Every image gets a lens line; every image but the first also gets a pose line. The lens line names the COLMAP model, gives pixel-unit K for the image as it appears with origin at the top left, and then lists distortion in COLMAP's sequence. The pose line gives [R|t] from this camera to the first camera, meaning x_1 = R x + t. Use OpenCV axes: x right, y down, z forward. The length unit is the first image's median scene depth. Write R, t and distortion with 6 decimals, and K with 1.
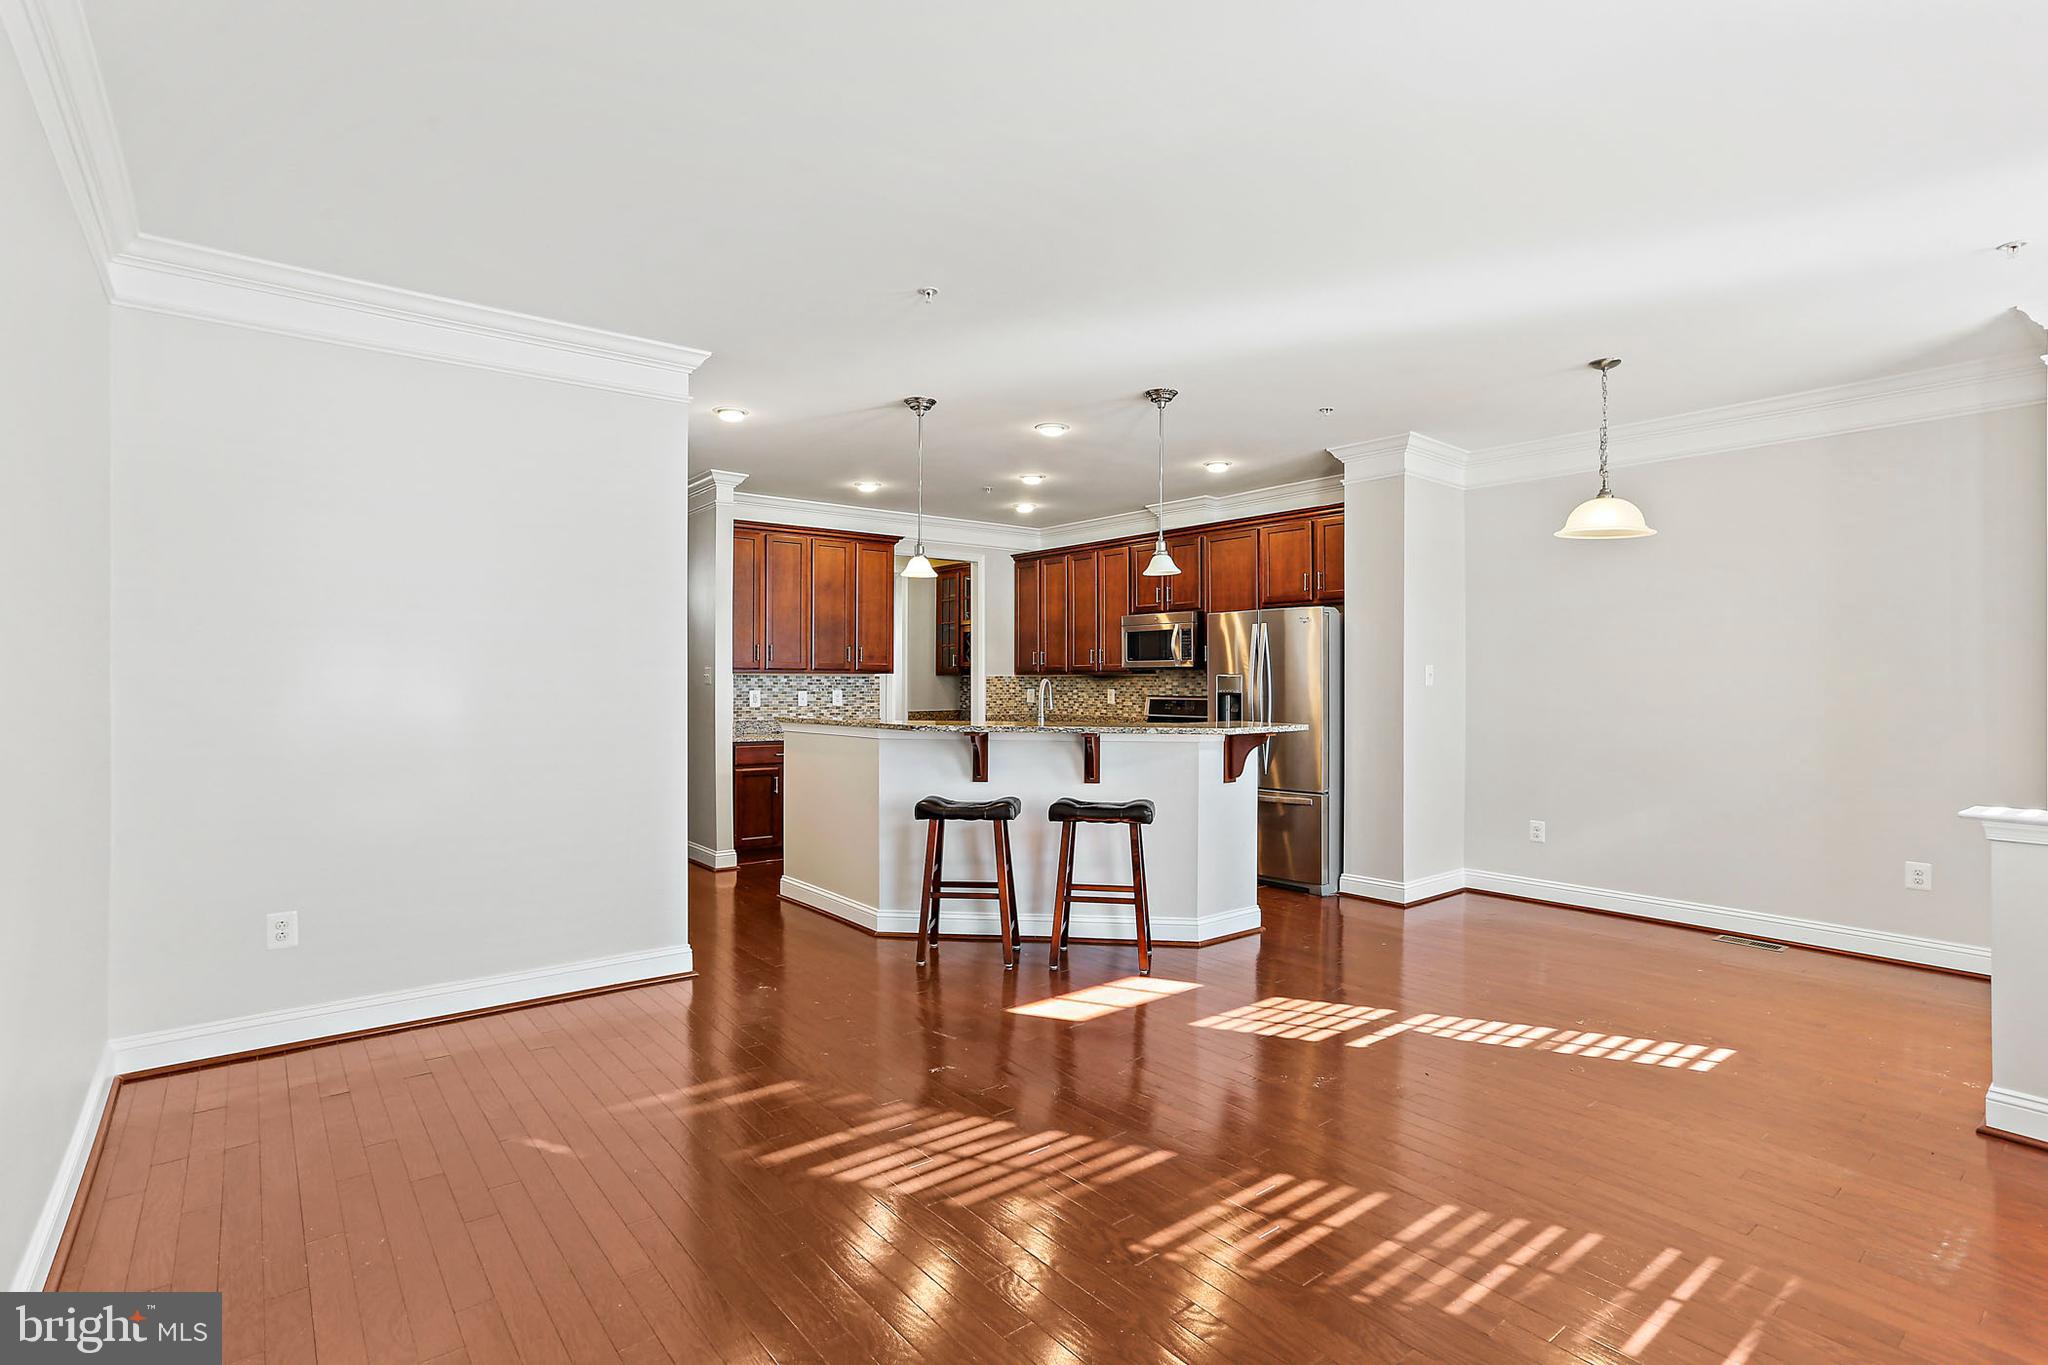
lens RADIAL K [[992.3, 0, 1027.9], [0, 992.3, 679.1], [0, 0, 1]] dist [-0.026577, 0.016326]
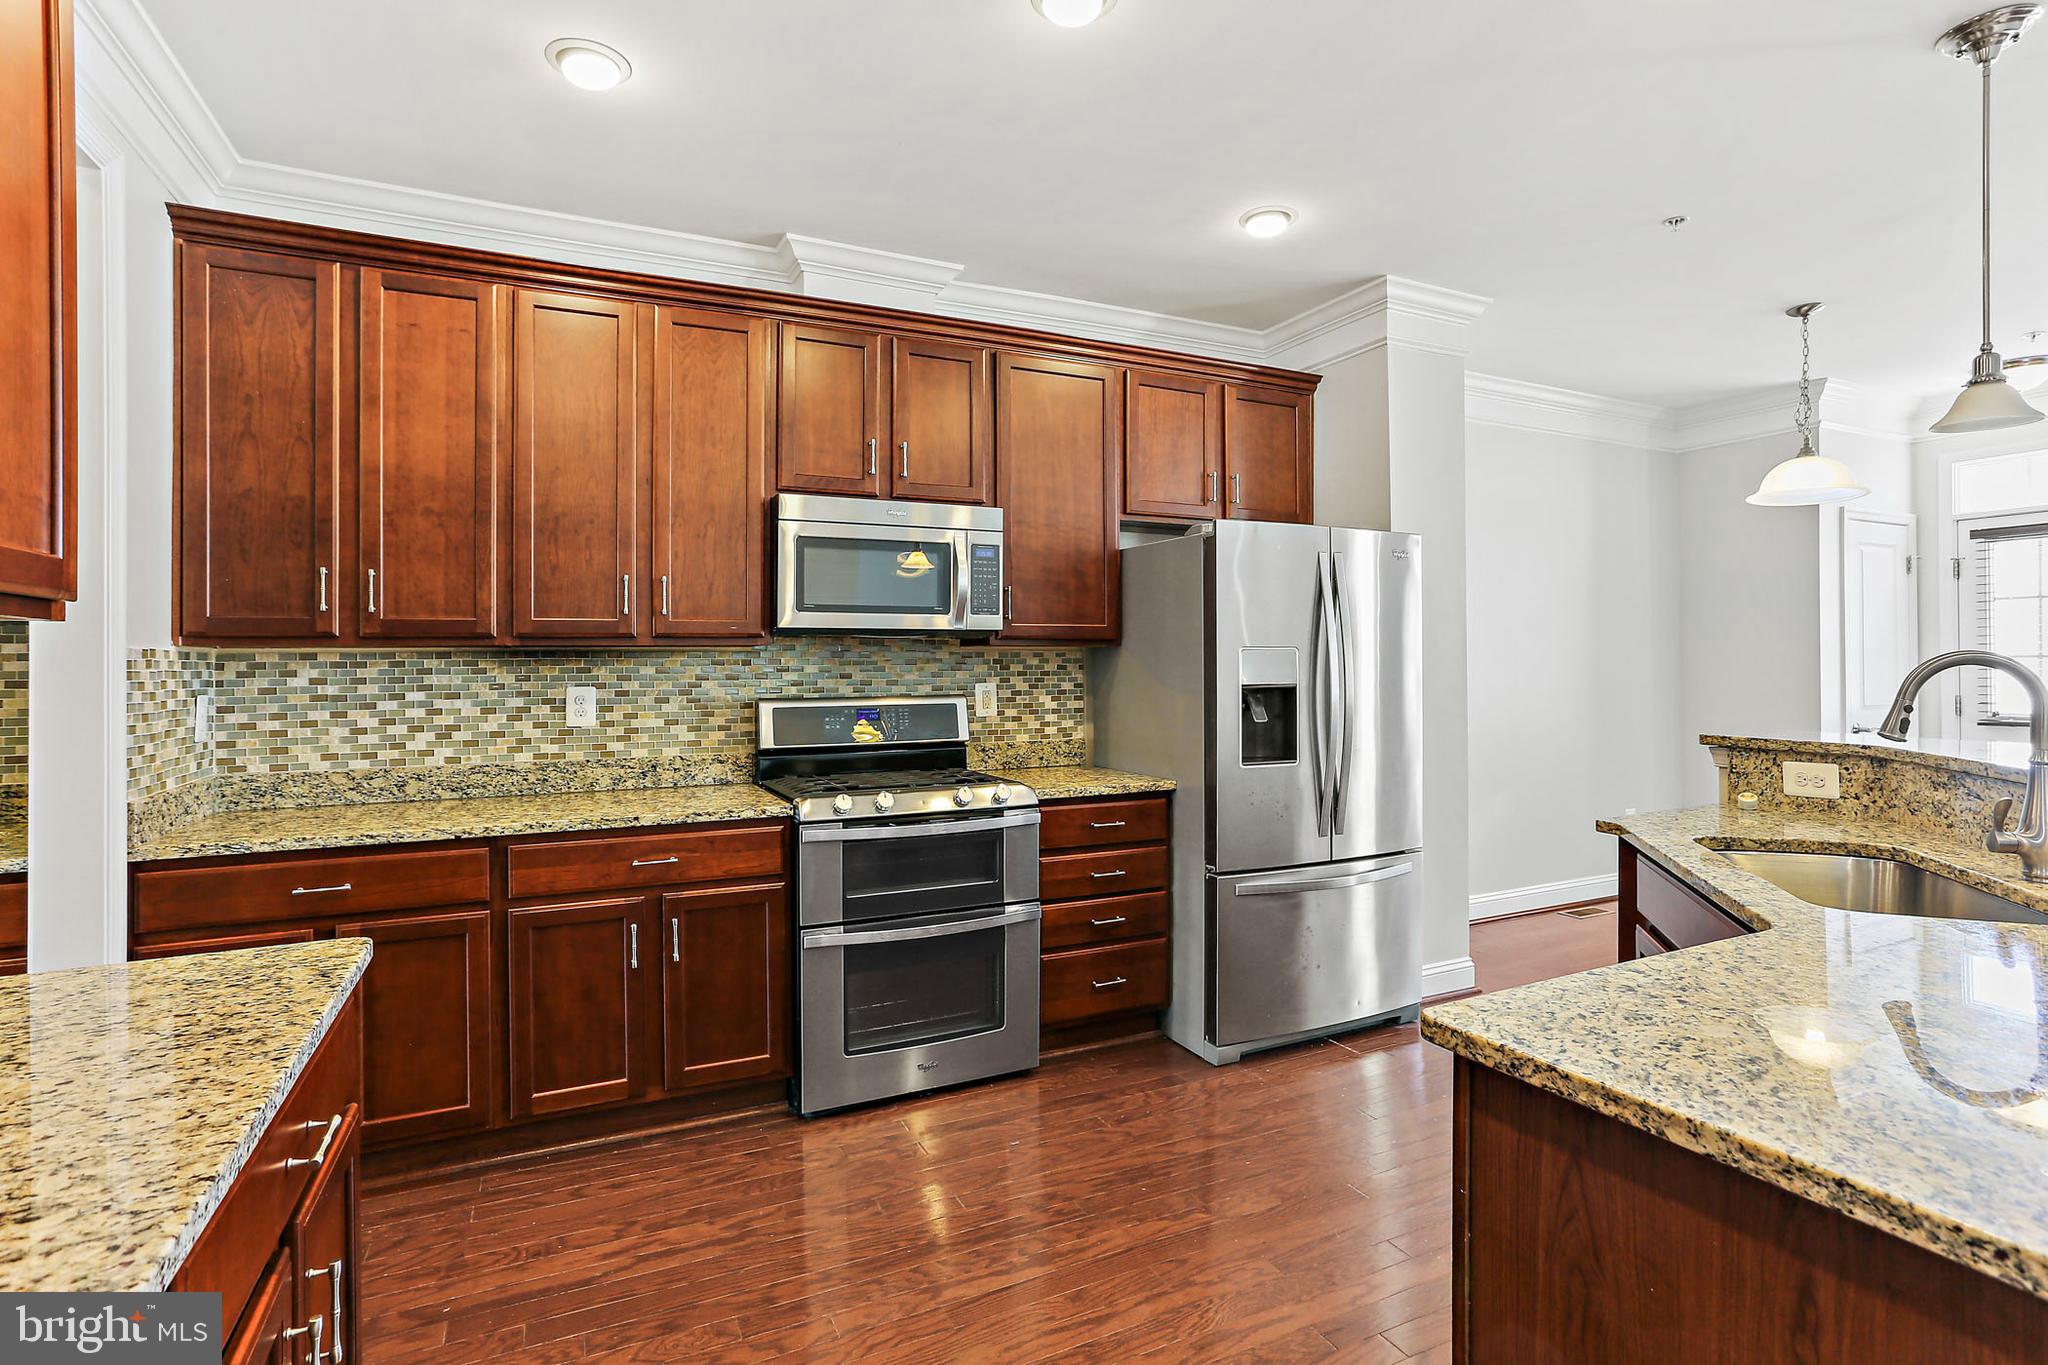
lens RADIAL K [[992.3, 0, 1020.1], [0, 992.3, 665.8], [0, 0, 1]] dist [-0.026577, 0.016326]
pose [[0.239803, -0.002684, 0.970818, -0.518193], [0.003219, 0.999993, 0.001970, 0.004149], [-0.970816, 0.002652, 0.239810, 1.666693]]
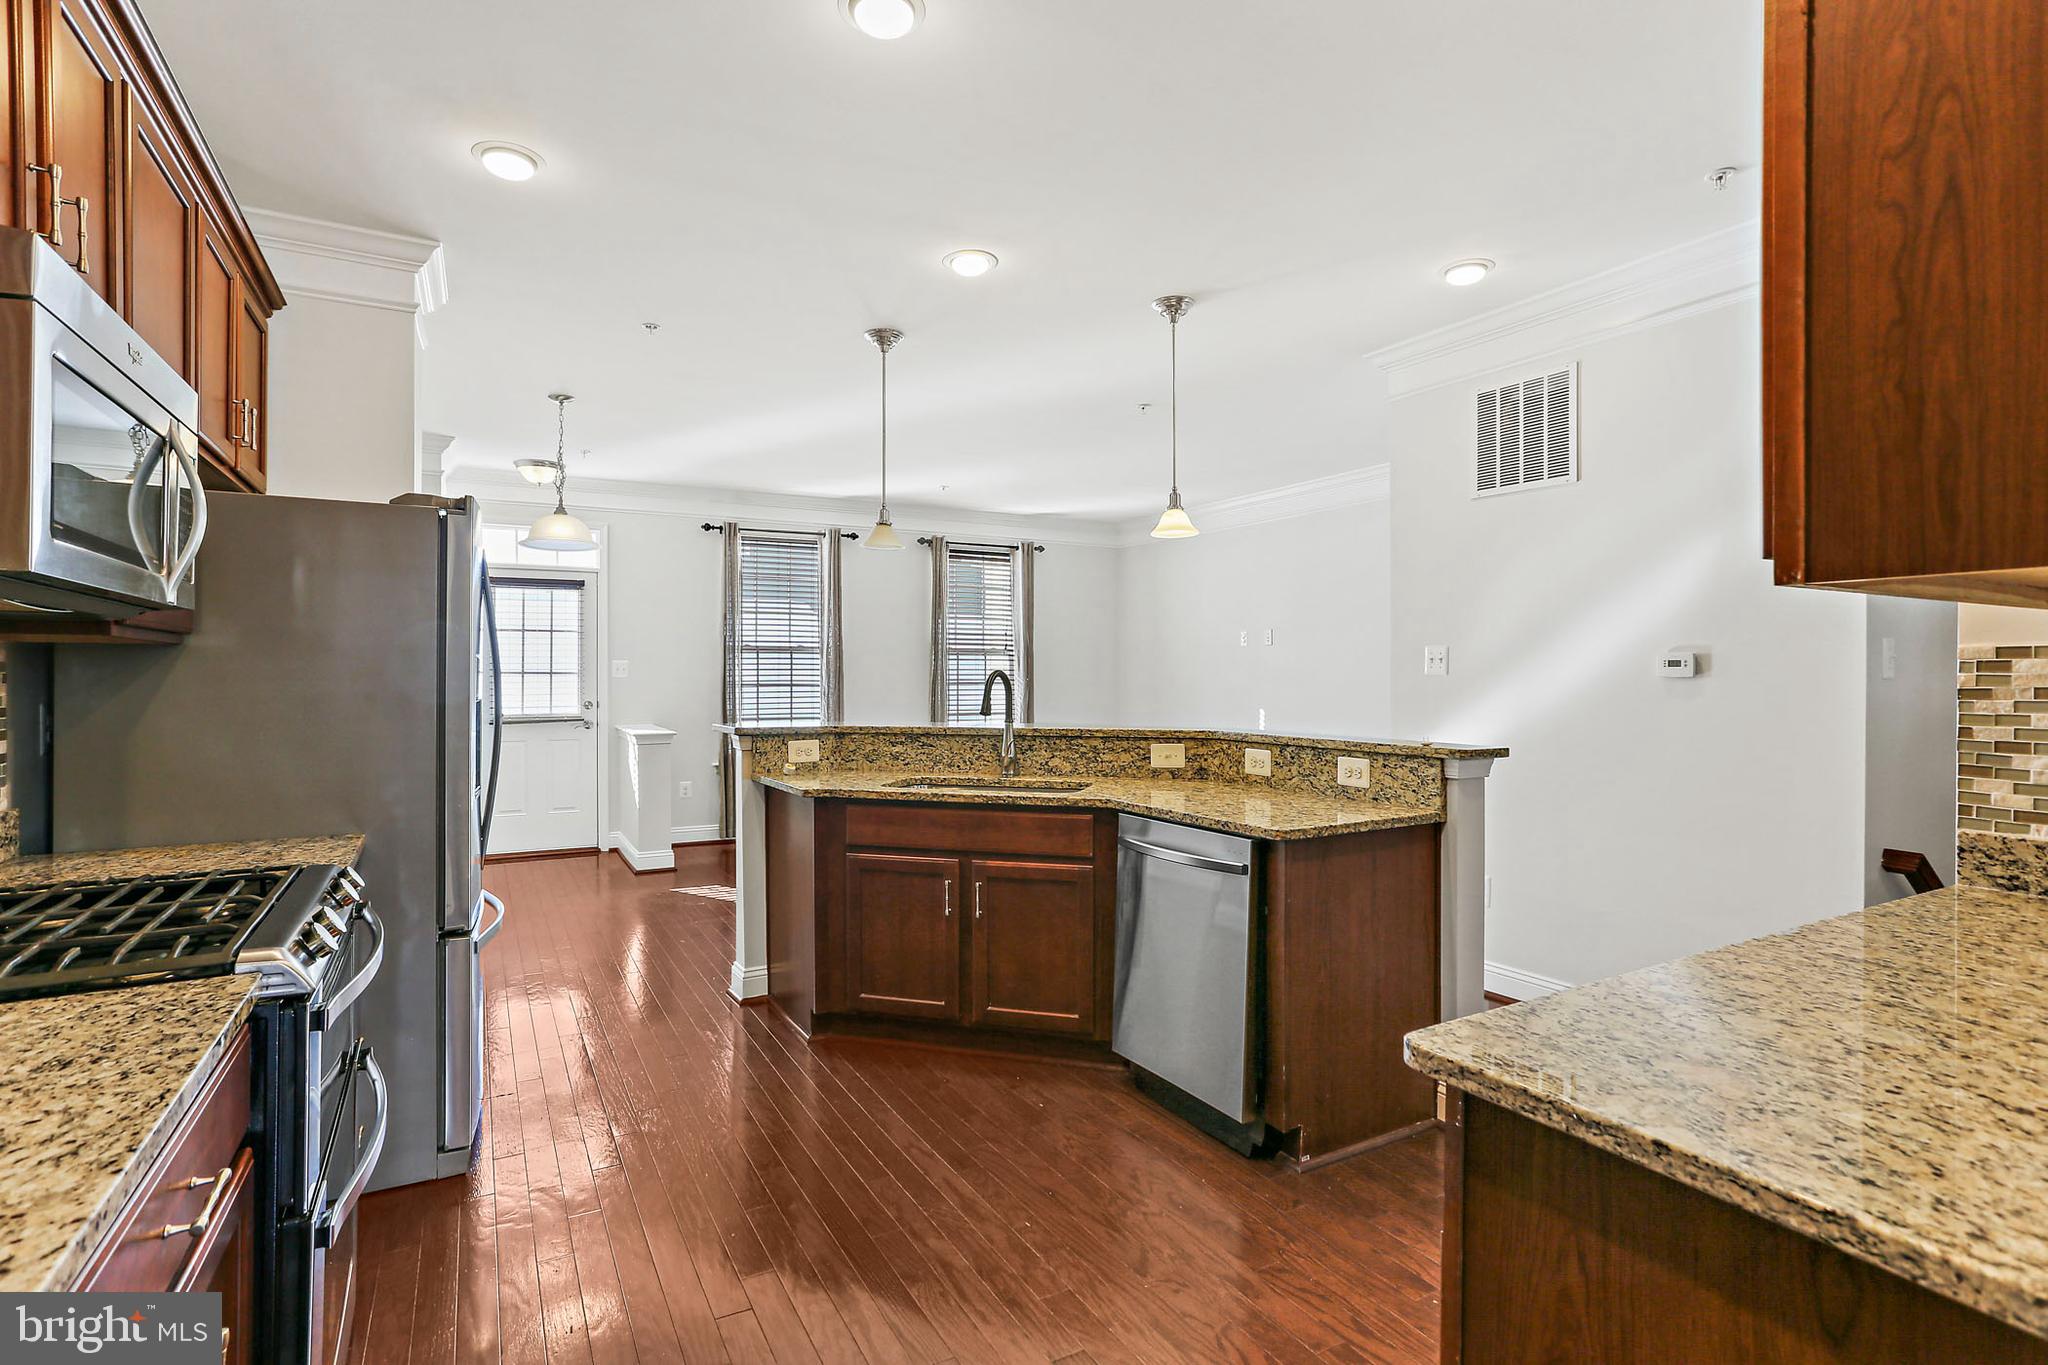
lens RADIAL K [[992.3, 0, 1018.5], [0, 992.3, 684.3], [0, 0, 1]] dist [-0.026577, 0.016326]
pose [[-0.985963, -0.007109, 0.166814, -0.149214], [-0.007093, 0.999975, 0.000691, 0.011016], [-0.166814, -0.000502, -0.985988, 2.292908]]
